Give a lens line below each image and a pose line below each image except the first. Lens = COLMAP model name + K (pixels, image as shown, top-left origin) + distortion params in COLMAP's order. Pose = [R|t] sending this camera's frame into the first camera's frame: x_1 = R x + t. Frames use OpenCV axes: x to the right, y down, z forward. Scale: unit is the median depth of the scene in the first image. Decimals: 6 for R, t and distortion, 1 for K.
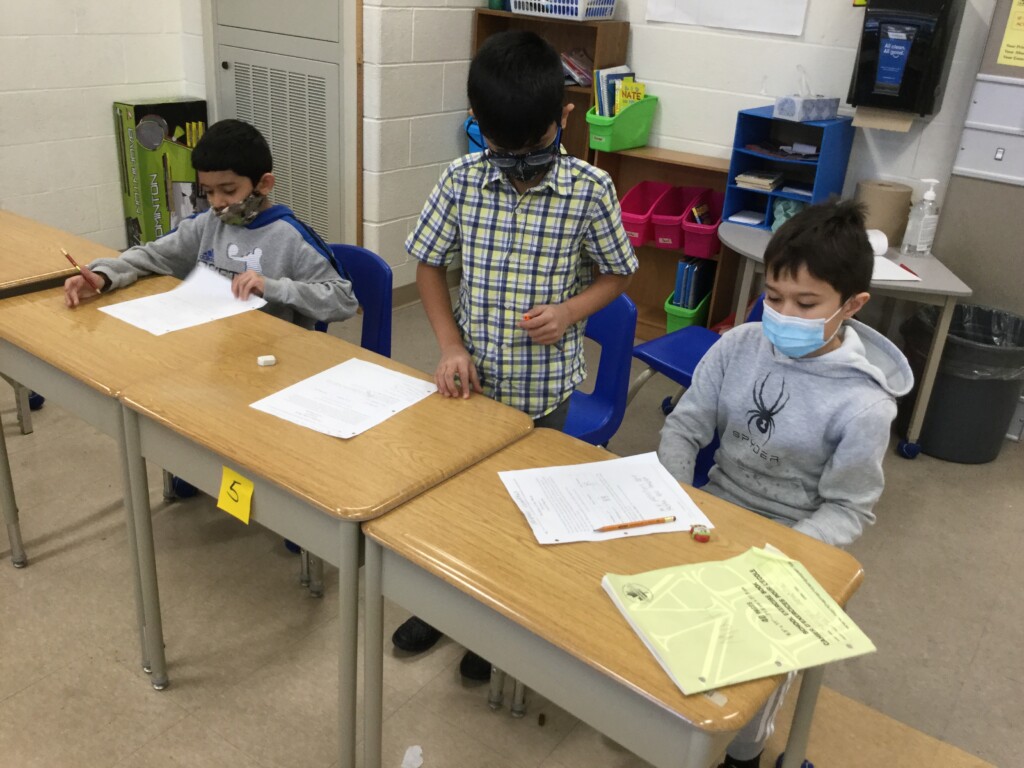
lens RADIAL K [[937.6, 0, 513.3], [0, 937.6, 389.1], [0, 0, 1]] dist [-0.006868, 0.000000]
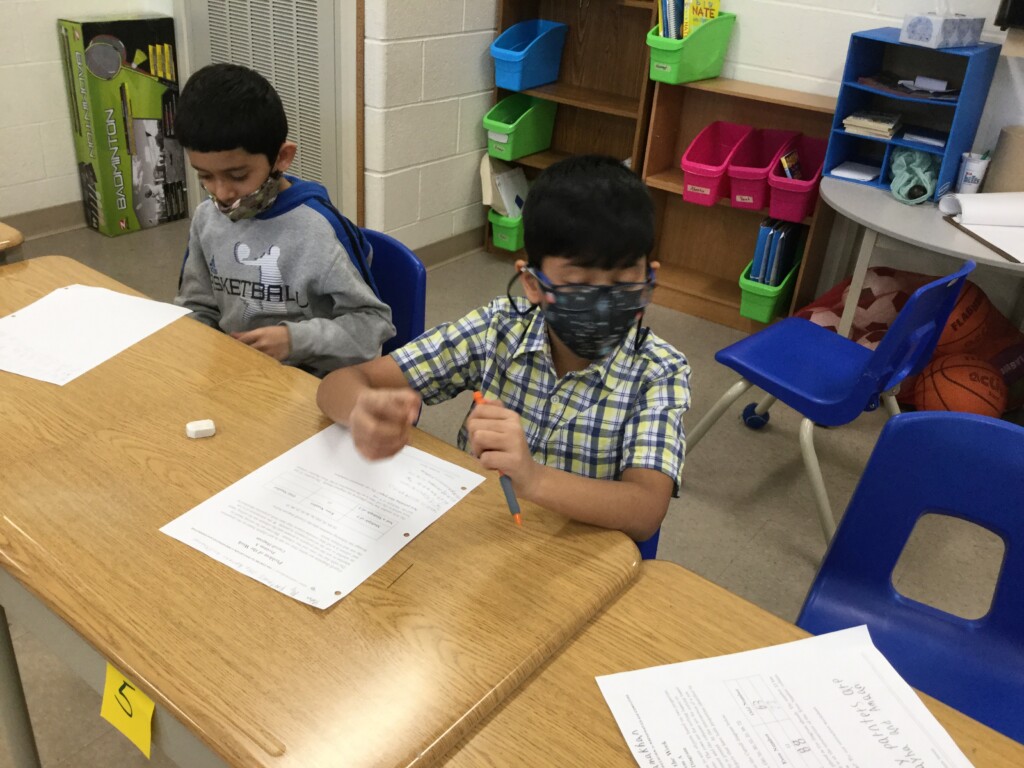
lens RADIAL K [[937.6, 0, 508.6], [0, 937.6, 383.8], [0, 0, 1]] dist [-0.006868, 0.000000]
pose [[0.999891, 0.009425, -0.011336, -0.026829], [-0.008686, 0.997937, 0.063610, -0.050936], [0.011912, -0.063504, 0.997910, 0.194959]]
